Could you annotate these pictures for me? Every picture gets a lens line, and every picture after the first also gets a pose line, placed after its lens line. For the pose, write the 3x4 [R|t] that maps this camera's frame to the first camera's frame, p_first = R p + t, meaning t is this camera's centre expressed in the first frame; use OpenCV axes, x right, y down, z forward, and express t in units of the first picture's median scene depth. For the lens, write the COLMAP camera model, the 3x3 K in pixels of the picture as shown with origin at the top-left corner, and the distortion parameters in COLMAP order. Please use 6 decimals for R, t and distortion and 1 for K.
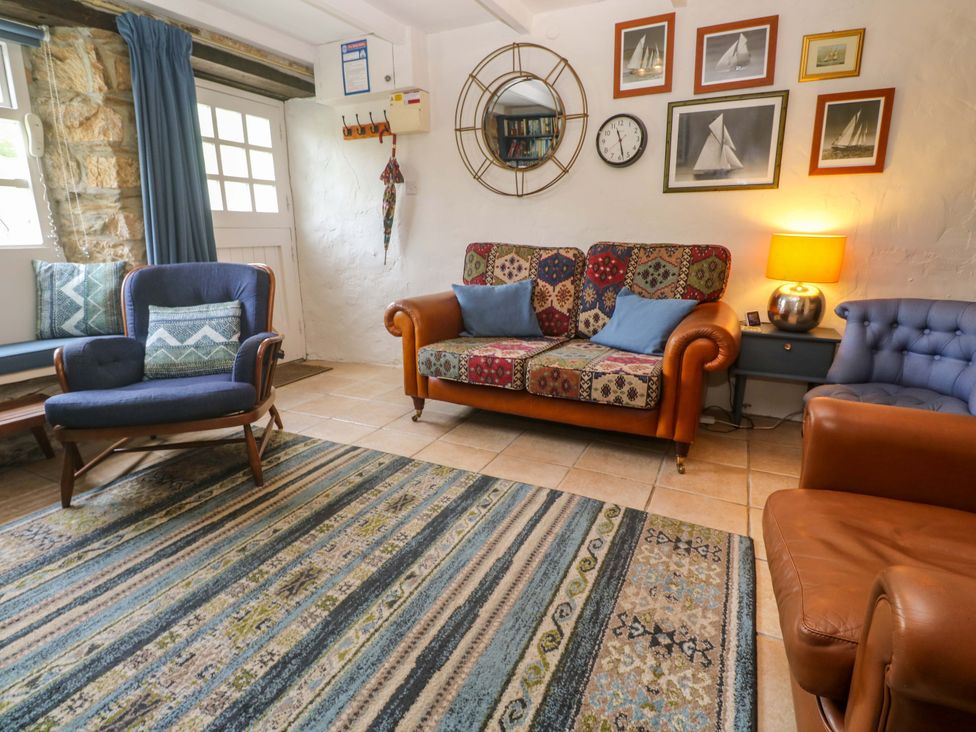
lens RADIAL K [[508.9, 0, 497.6], [0, 508.9, 357.3], [0, 0, 1]] dist [0.002333, -0.013725]
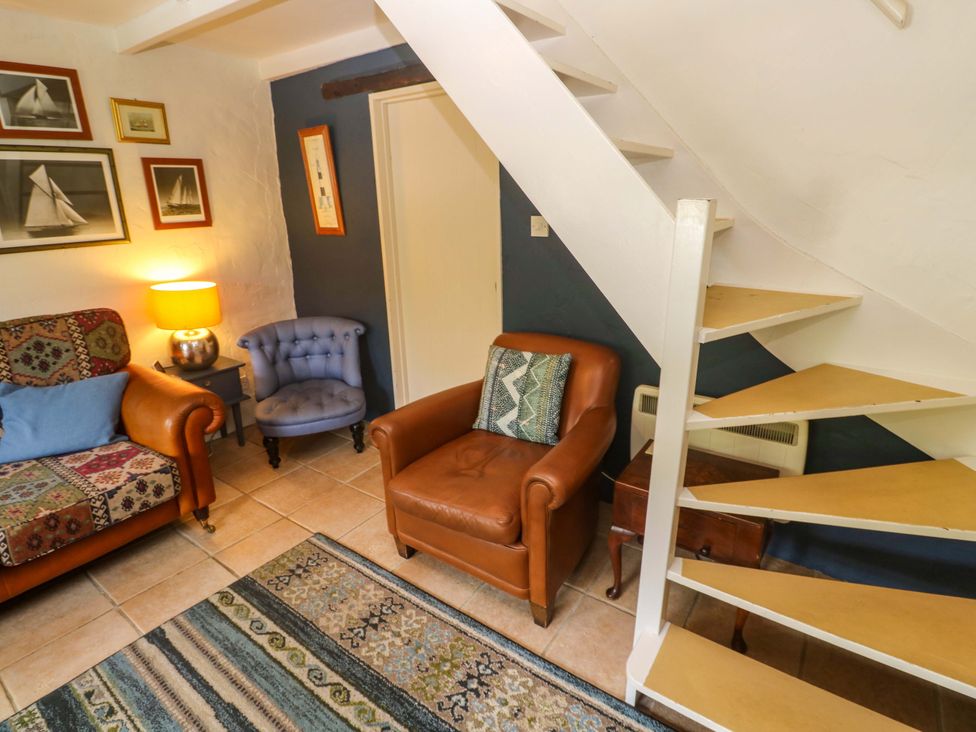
lens RADIAL K [[508.9, 0, 493.7], [0, 508.9, 356.0], [0, 0, 1]] dist [0.002333, -0.013725]
pose [[0.167197, -0.297255, 0.940045, -0.486989], [0.245585, 0.935970, 0.252287, -0.271031], [-0.954847, 0.188679, 0.229492, 0.153251]]
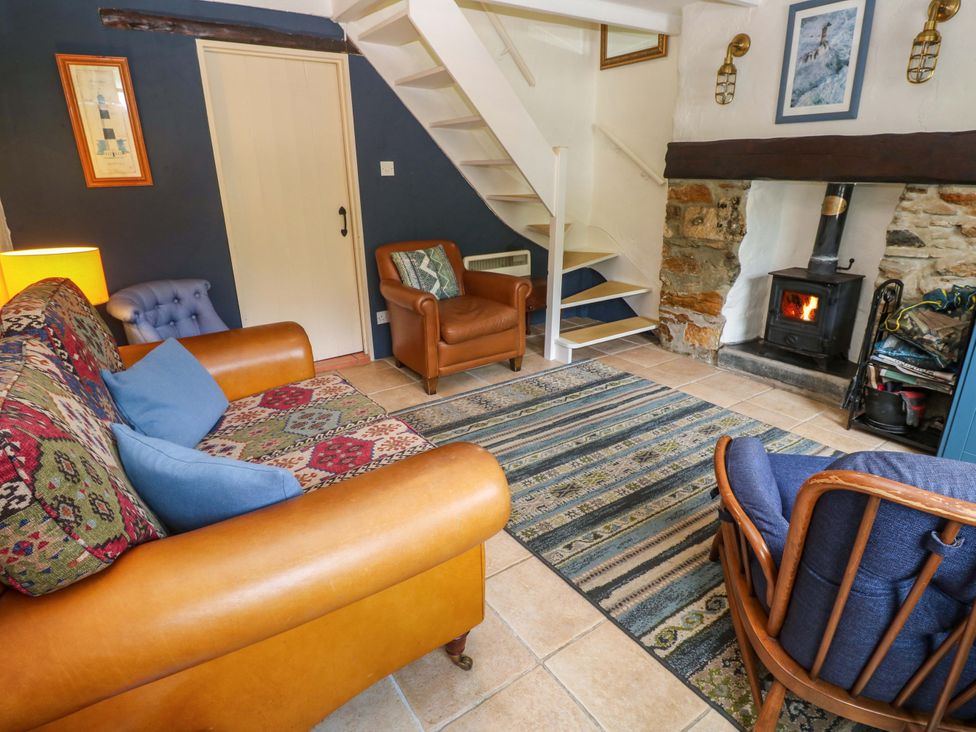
lens RADIAL K [[540.0, 0, 503.4], [0, 540.0, 350.7], [0, 0, 1]] dist [0.000920, -0.001125]
pose [[-0.874768, -0.141505, 0.463419, -0.572173], [0.125901, 0.857177, 0.499396, -0.573148], [-0.467899, 0.495201, -0.732016, 1.774979]]
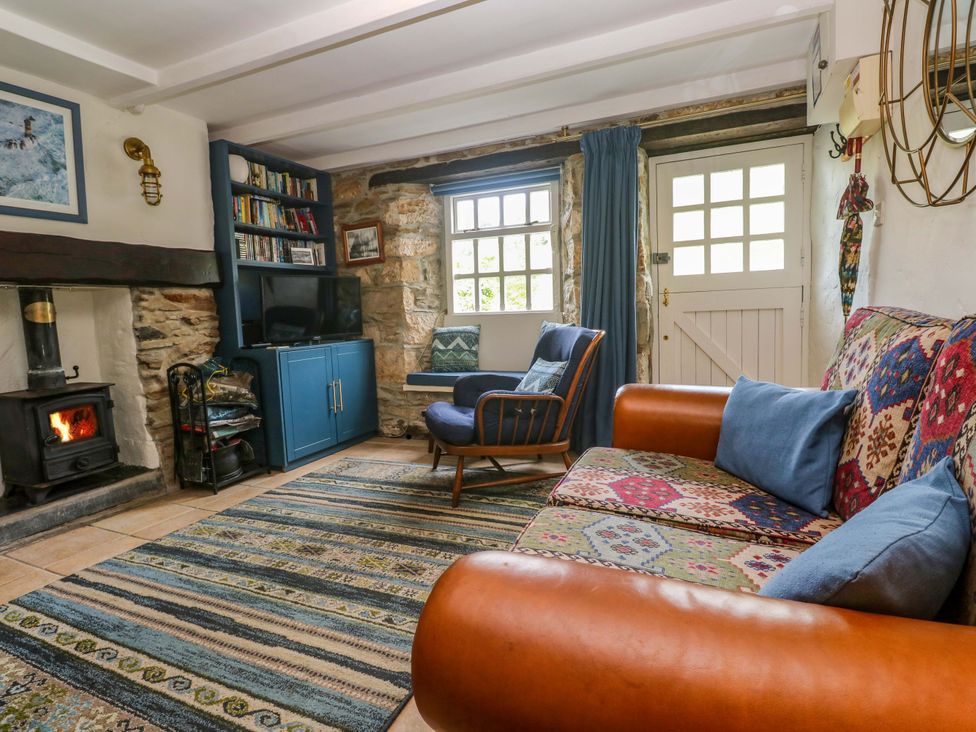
lens RADIAL K [[508.9, 0, 491.6], [0, 508.9, 354.3], [0, 0, 1]] dist [0.002333, -0.013725]
pose [[0.029573, 0.092747, -0.995250, 0.784604], [-0.196434, 0.976809, 0.085191, -0.250042], [0.980071, 0.192982, 0.047106, 1.035204]]
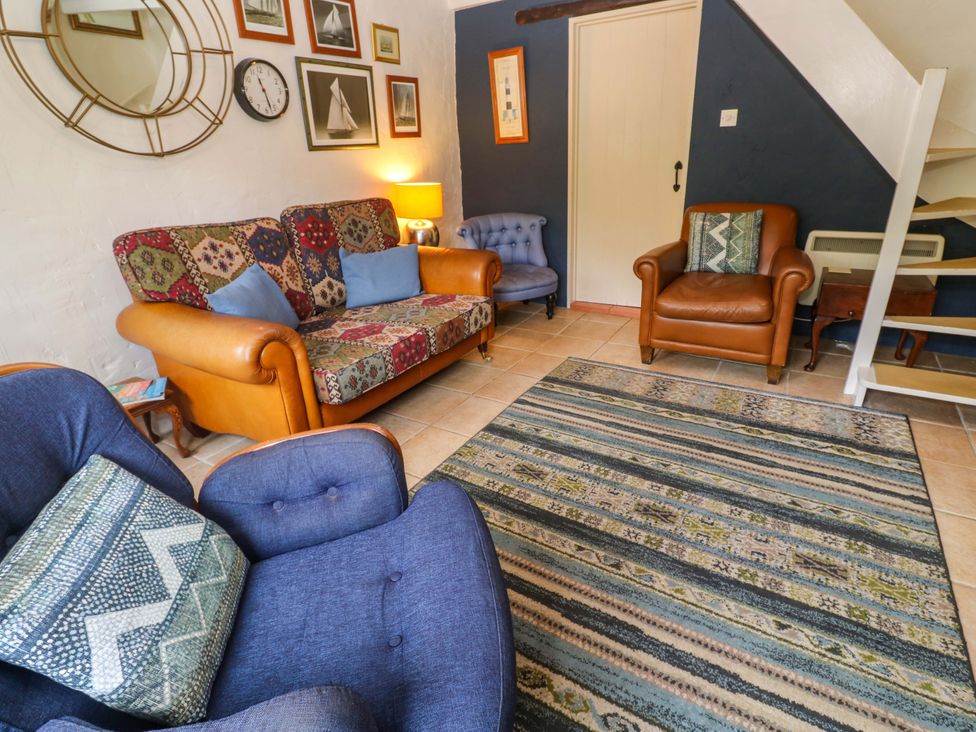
lens RADIAL K [[508.9, 0, 497.0], [0, 508.9, 356.5], [0, 0, 1]] dist [0.002333, -0.013725]
pose [[0.098668, -0.379748, 0.919813, -1.066834], [0.276639, 0.898356, 0.341215, -0.298466], [-0.955895, 0.220789, 0.193692, 0.814159]]
